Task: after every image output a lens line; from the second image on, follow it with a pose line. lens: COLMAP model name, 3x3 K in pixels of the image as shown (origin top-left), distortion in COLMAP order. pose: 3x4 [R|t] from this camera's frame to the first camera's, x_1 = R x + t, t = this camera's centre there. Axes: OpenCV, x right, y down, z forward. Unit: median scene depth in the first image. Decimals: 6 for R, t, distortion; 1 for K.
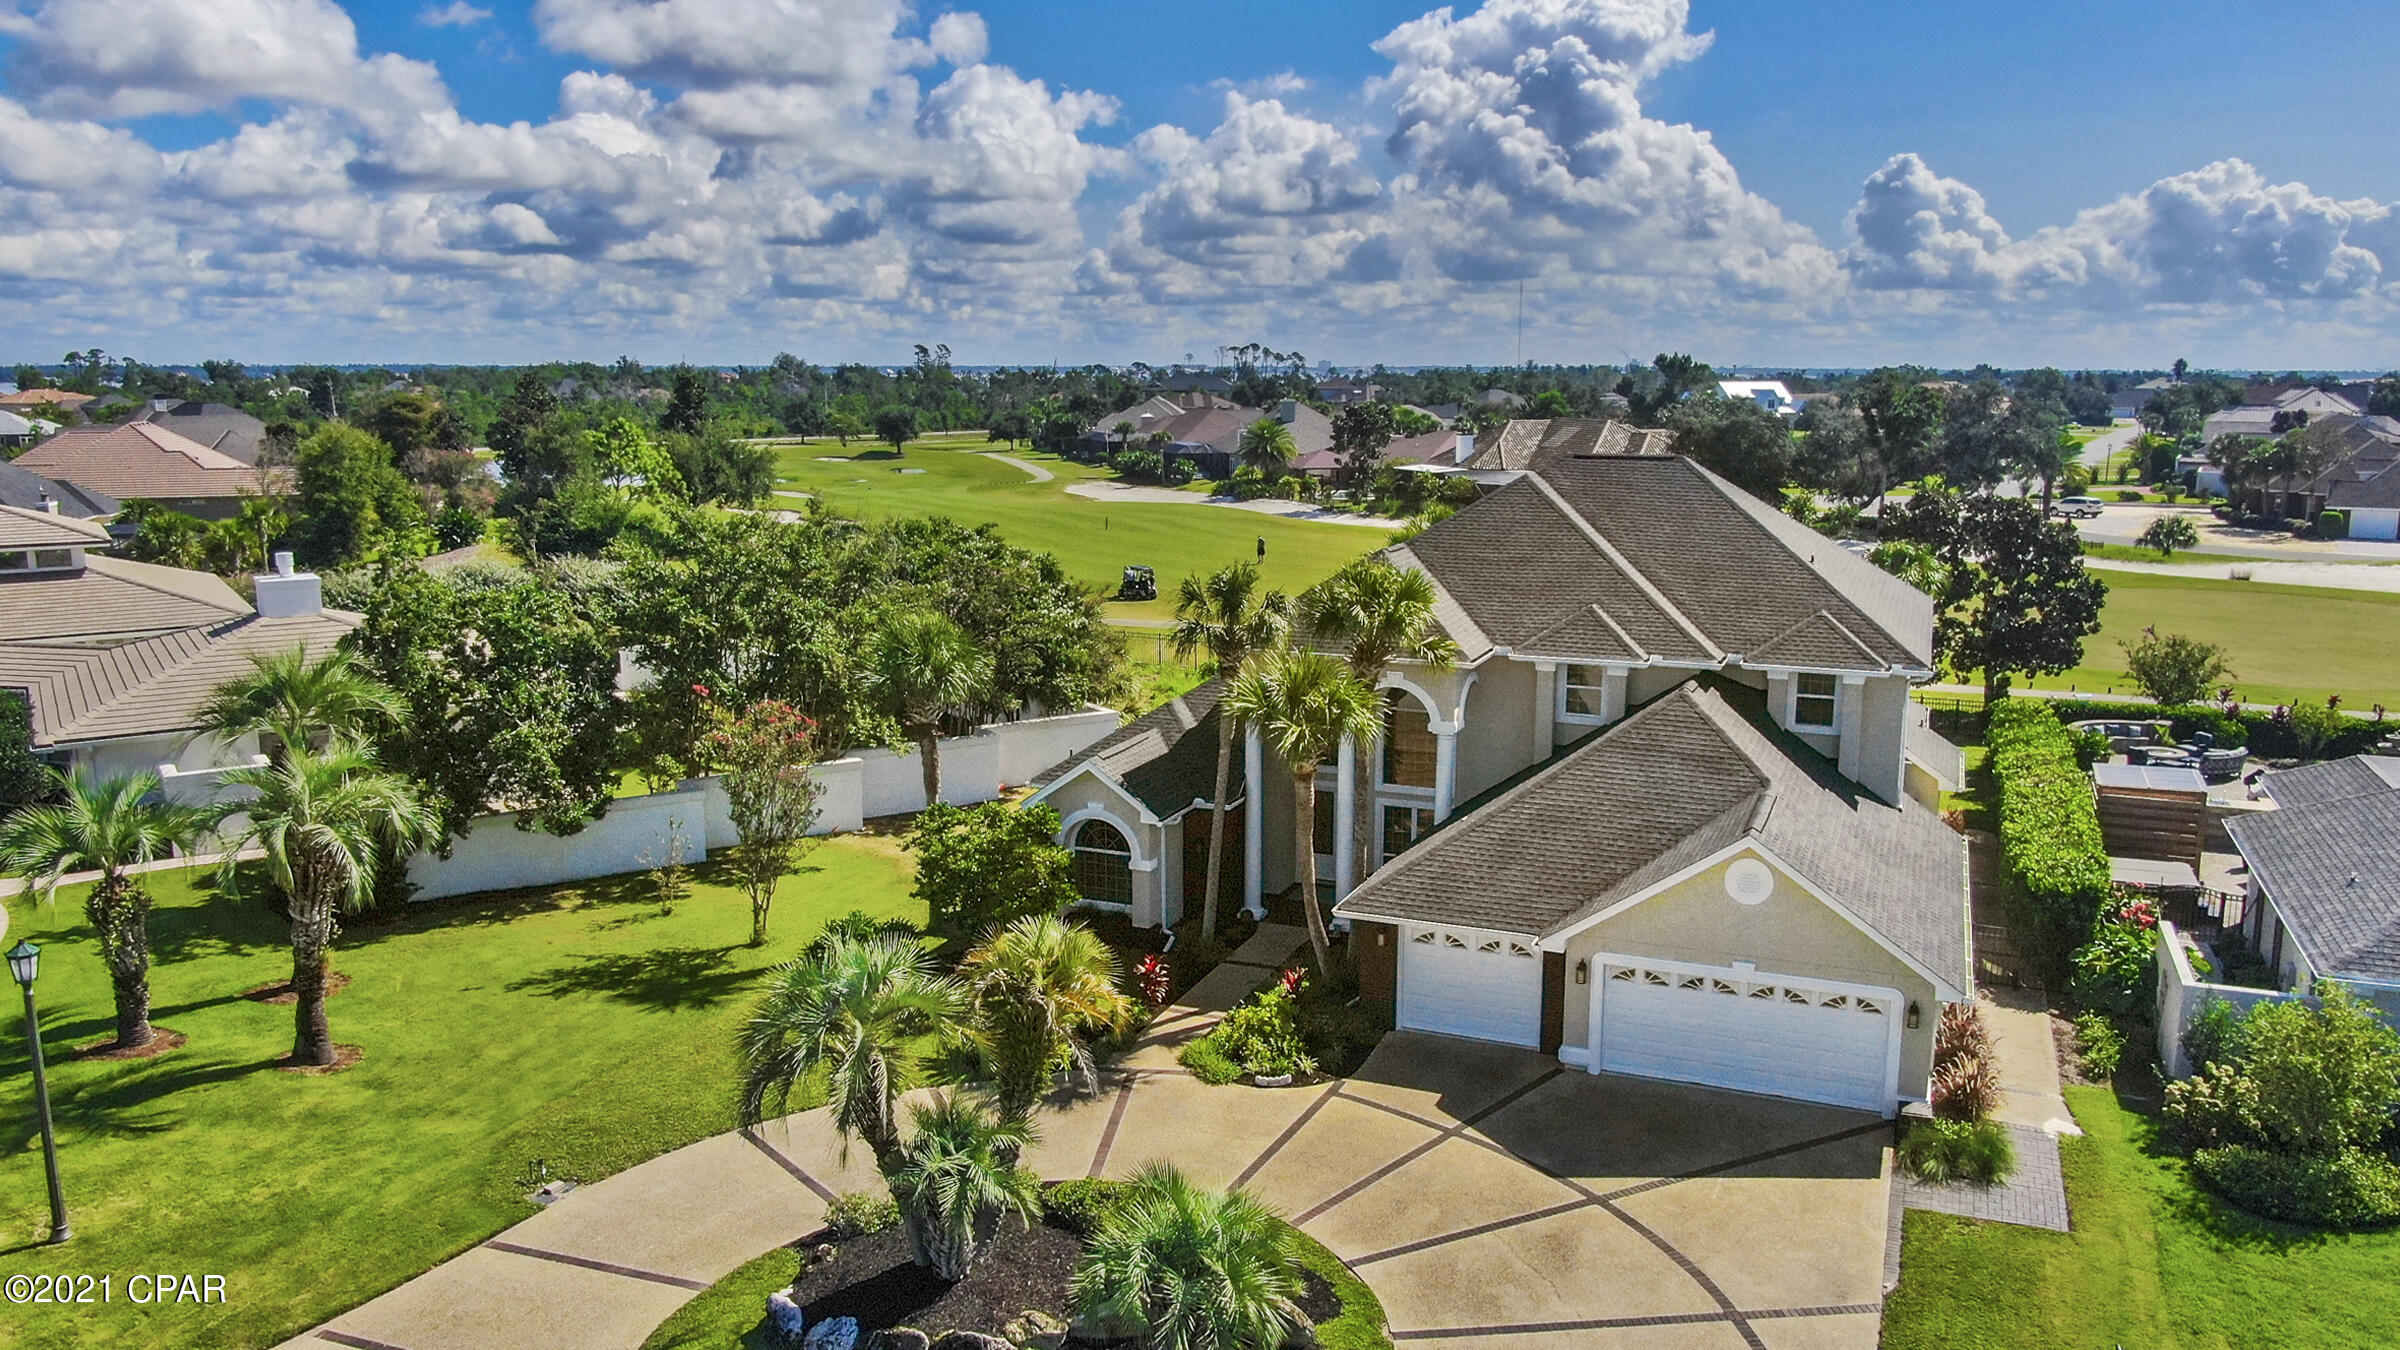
lens RADIAL K [[1752.0, 0, 1200.0], [0, 1752.0, 675.0], [0, 0, 1]] dist [-0.016821, 0.007191]
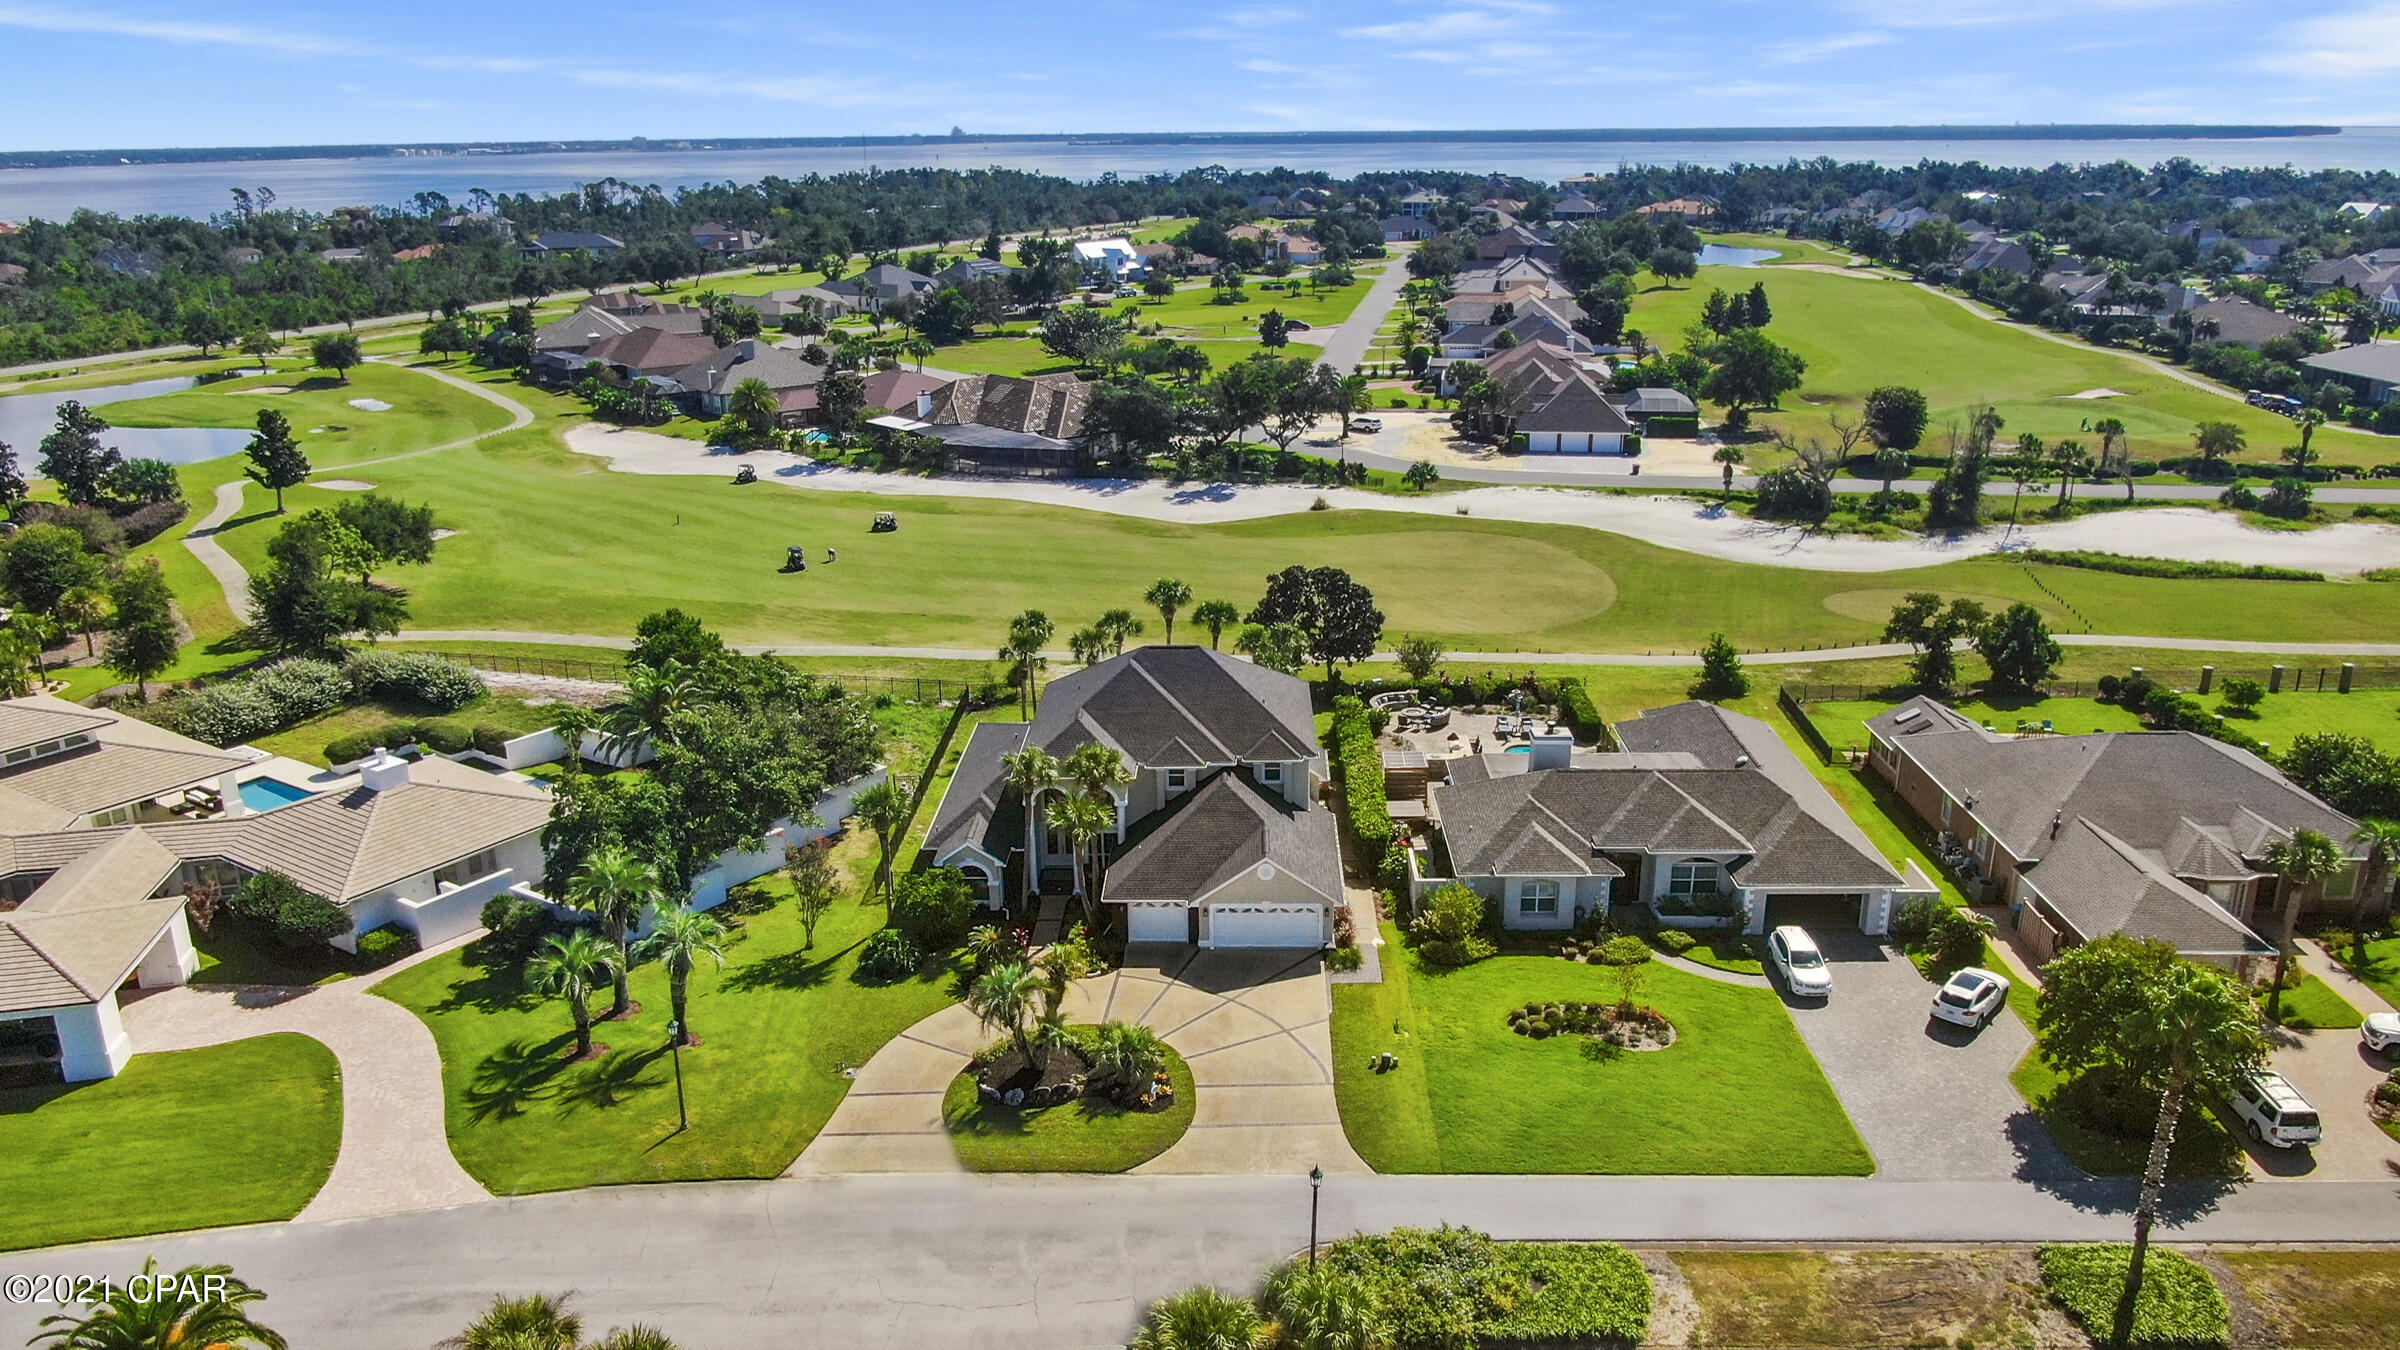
lens RADIAL K [[1735.6, 0, 1200.0], [0, 1735.6, 675.0], [0, 0, 1]] dist [-0.020862, 0.004497]
pose [[0.930437, -0.121211, 0.345824, -0.537348], [0.074719, 0.986638, 0.144785, -0.465126], [-0.358752, -0.108874, 0.927062, -1.127585]]
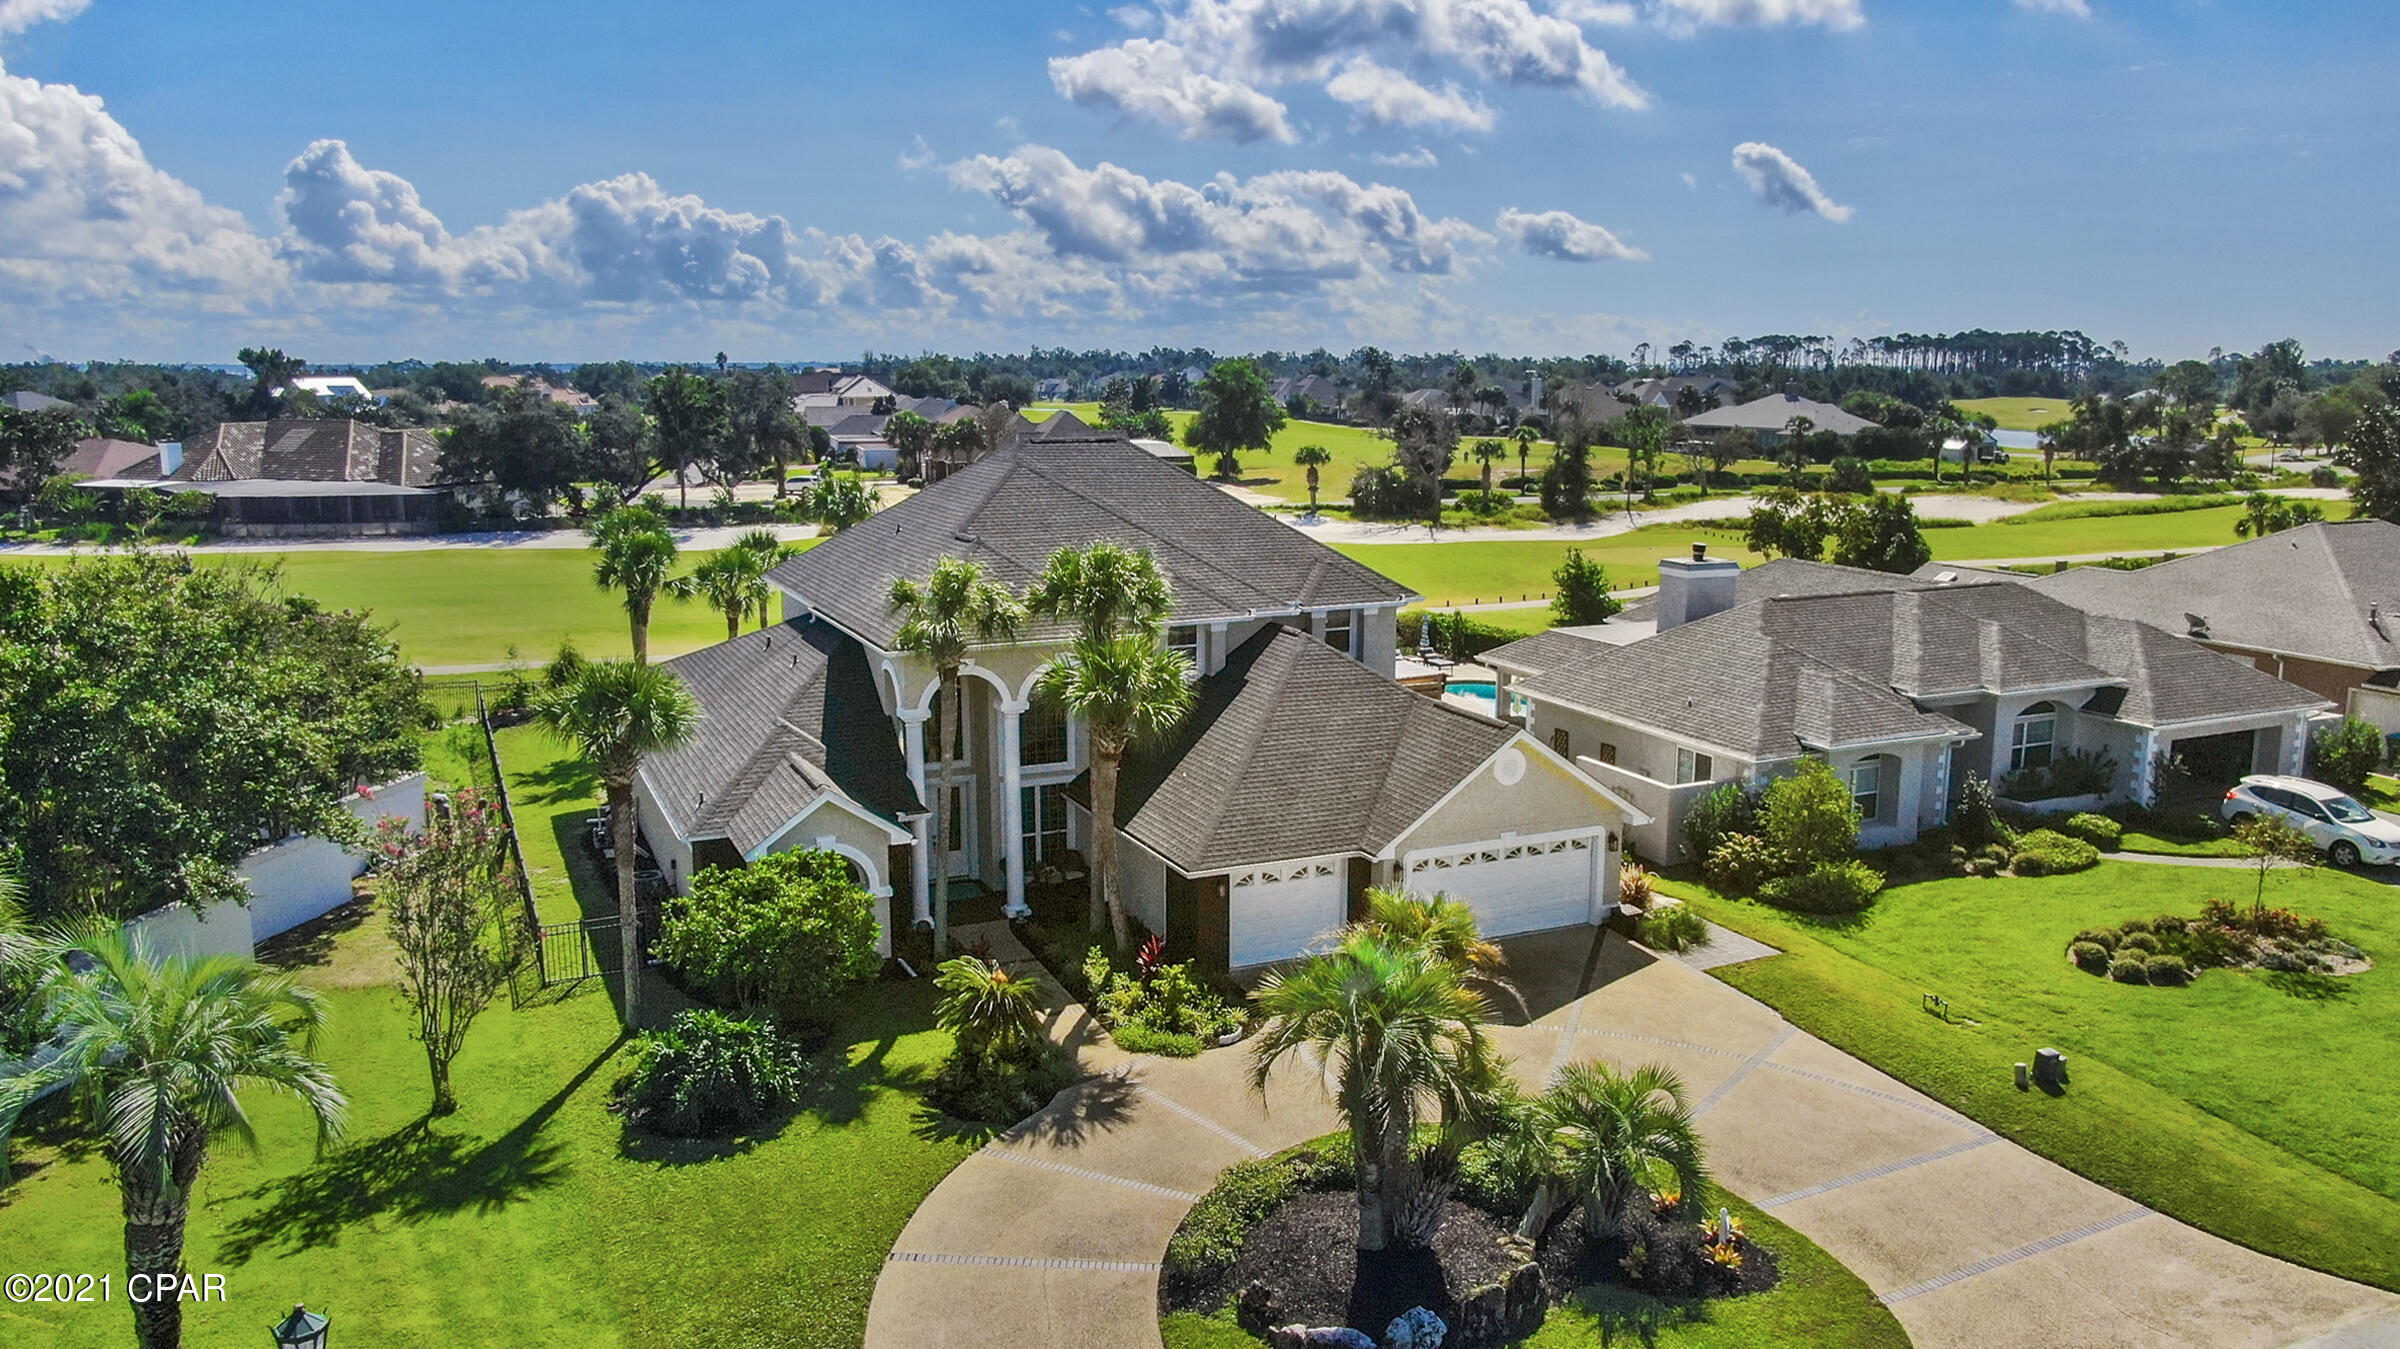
lens RADIAL K [[1752.0, 0, 1200.0], [0, 1752.0, 674.5], [0, 0, 1]] dist [-0.016821, 0.007191]
pose [[0.680772, -0.131481, 0.720598, -0.603020], [0.129606, 0.989858, 0.058168, -0.040000], [-0.720938, 0.053795, 0.690908, 0.239734]]
